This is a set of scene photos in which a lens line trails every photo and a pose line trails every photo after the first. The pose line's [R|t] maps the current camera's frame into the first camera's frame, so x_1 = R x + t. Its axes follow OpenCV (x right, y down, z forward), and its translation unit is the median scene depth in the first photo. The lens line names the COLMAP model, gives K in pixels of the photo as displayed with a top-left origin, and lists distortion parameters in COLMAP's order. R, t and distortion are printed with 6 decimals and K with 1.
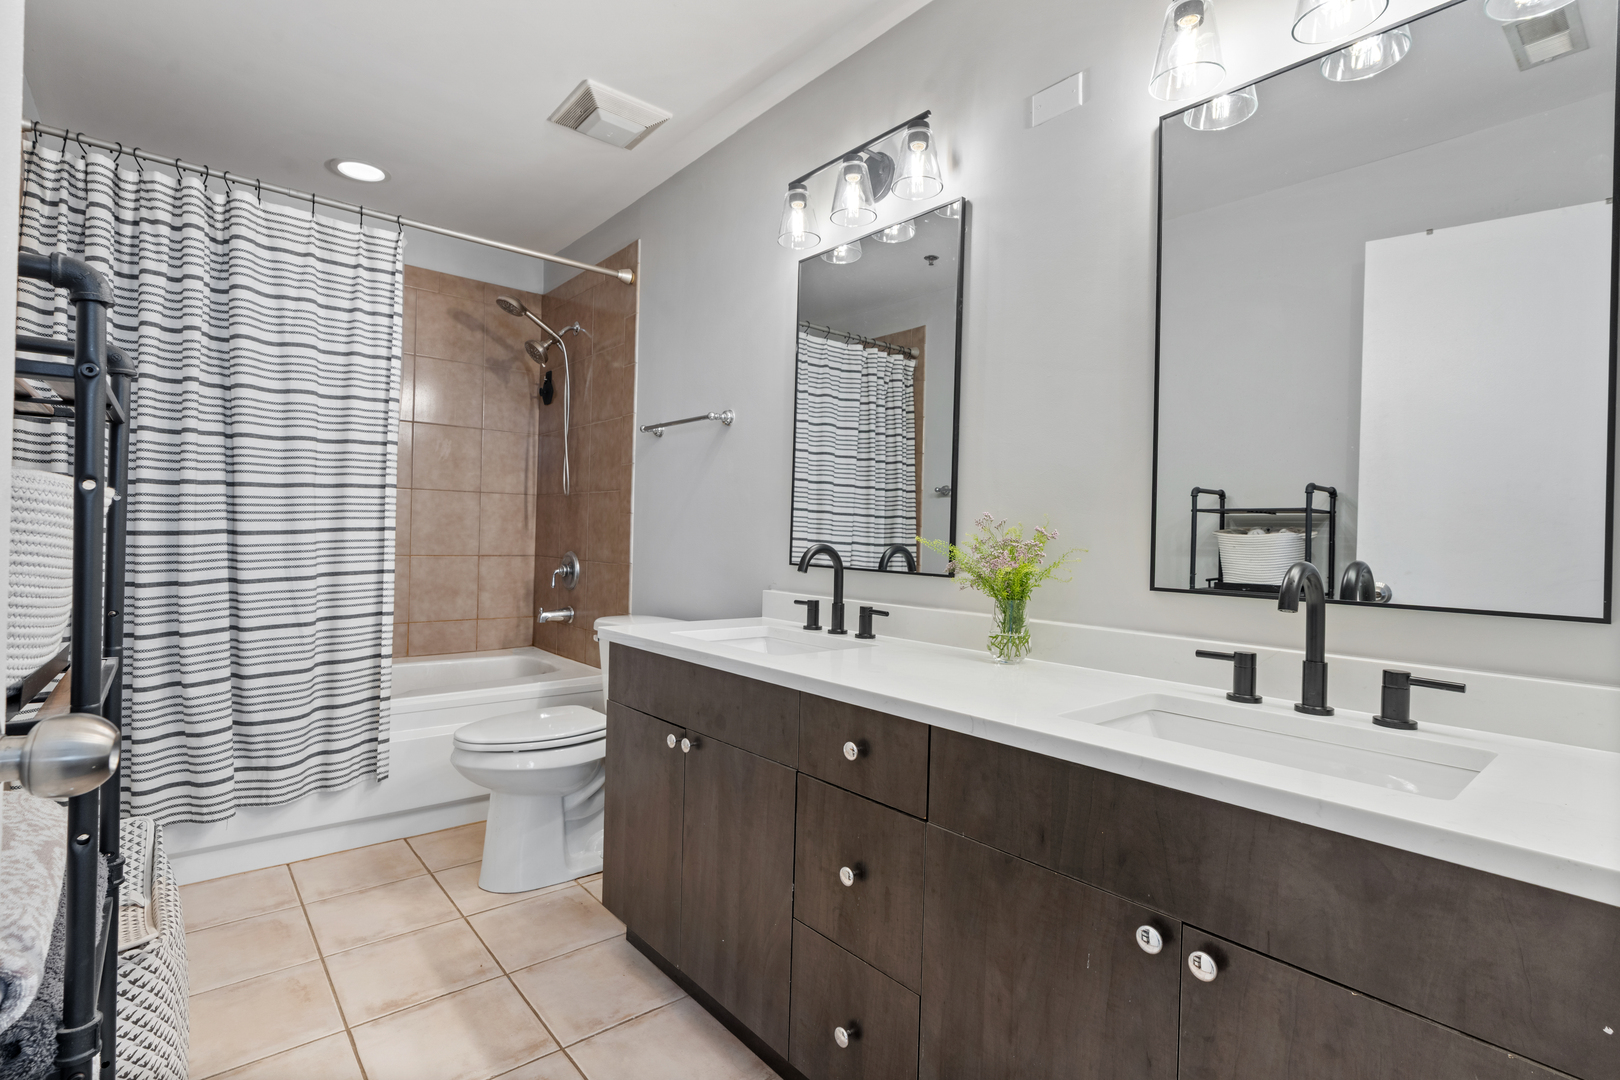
lens RADIAL K [[755.7, 0, 808.8], [0, 755.7, 536.7], [0, 0, 1]] dist [0.002923, -0.000339]
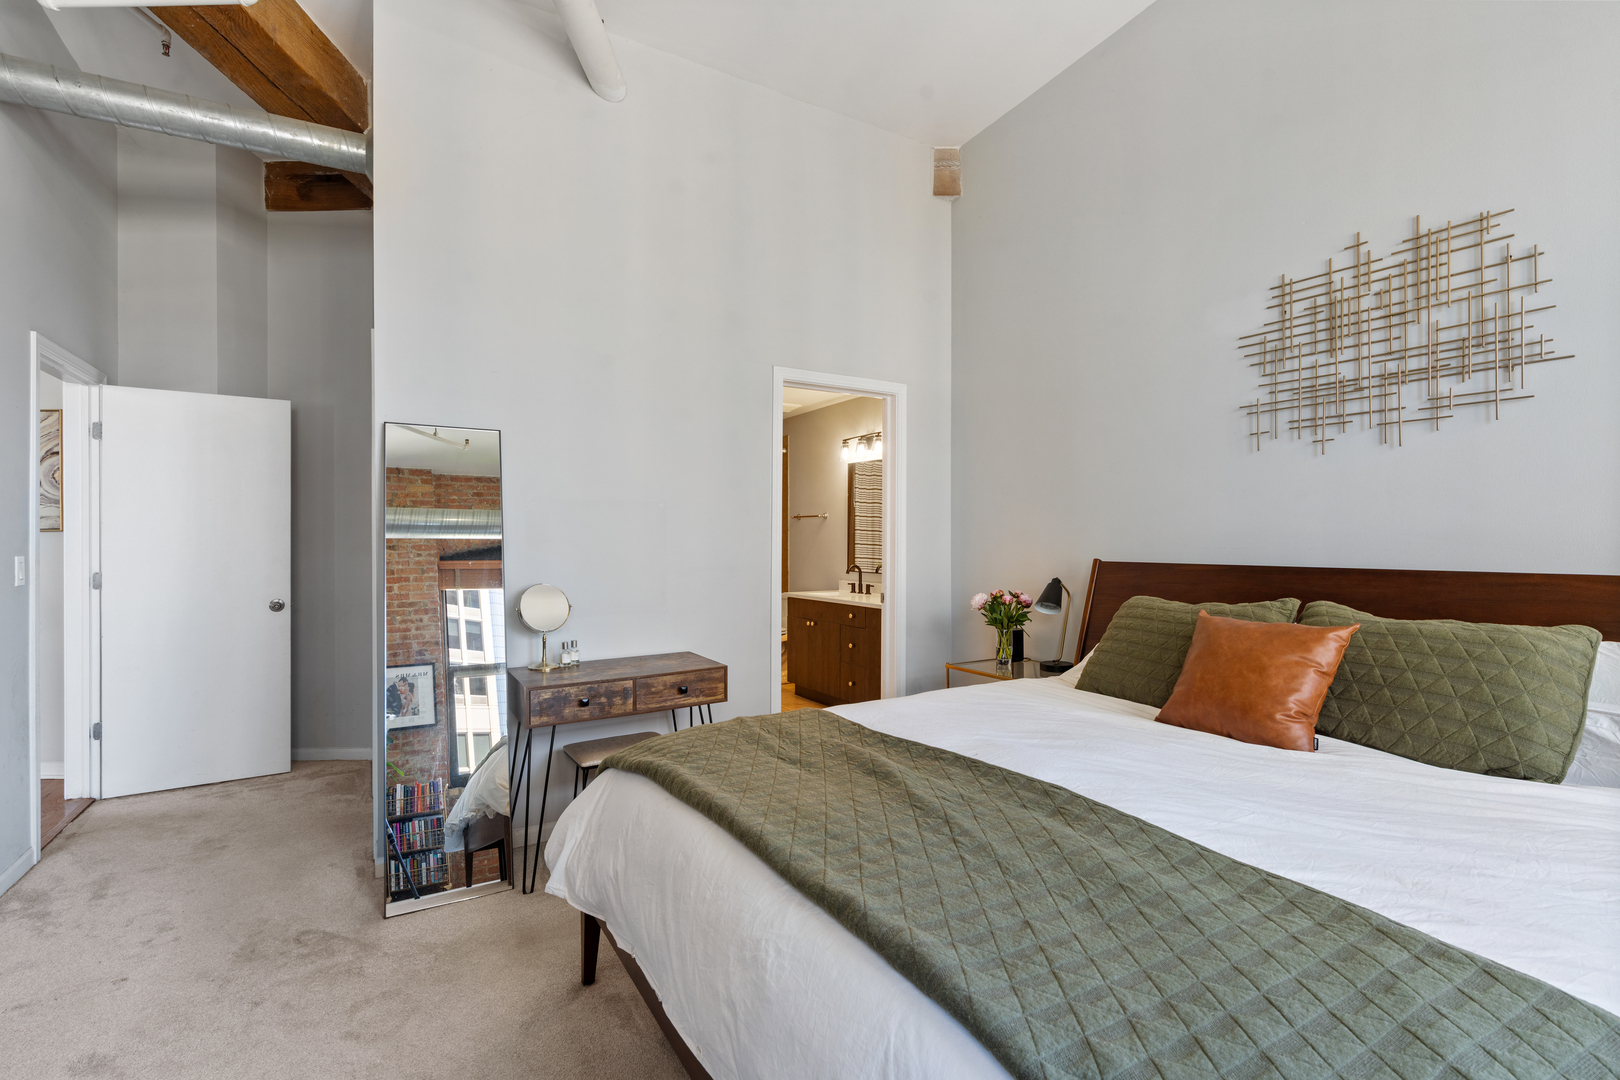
lens RADIAL K [[741.1, 0, 810.9], [0, 741.1, 539.5], [0, 0, 1]] dist [-0.001489, 0.001887]
pose [[0.986466, -0.026281, -0.161846, 0.330665], [0.026051, 0.999654, -0.003545, -0.084568], [0.161883, -0.000719, 0.986810, -1.989152]]
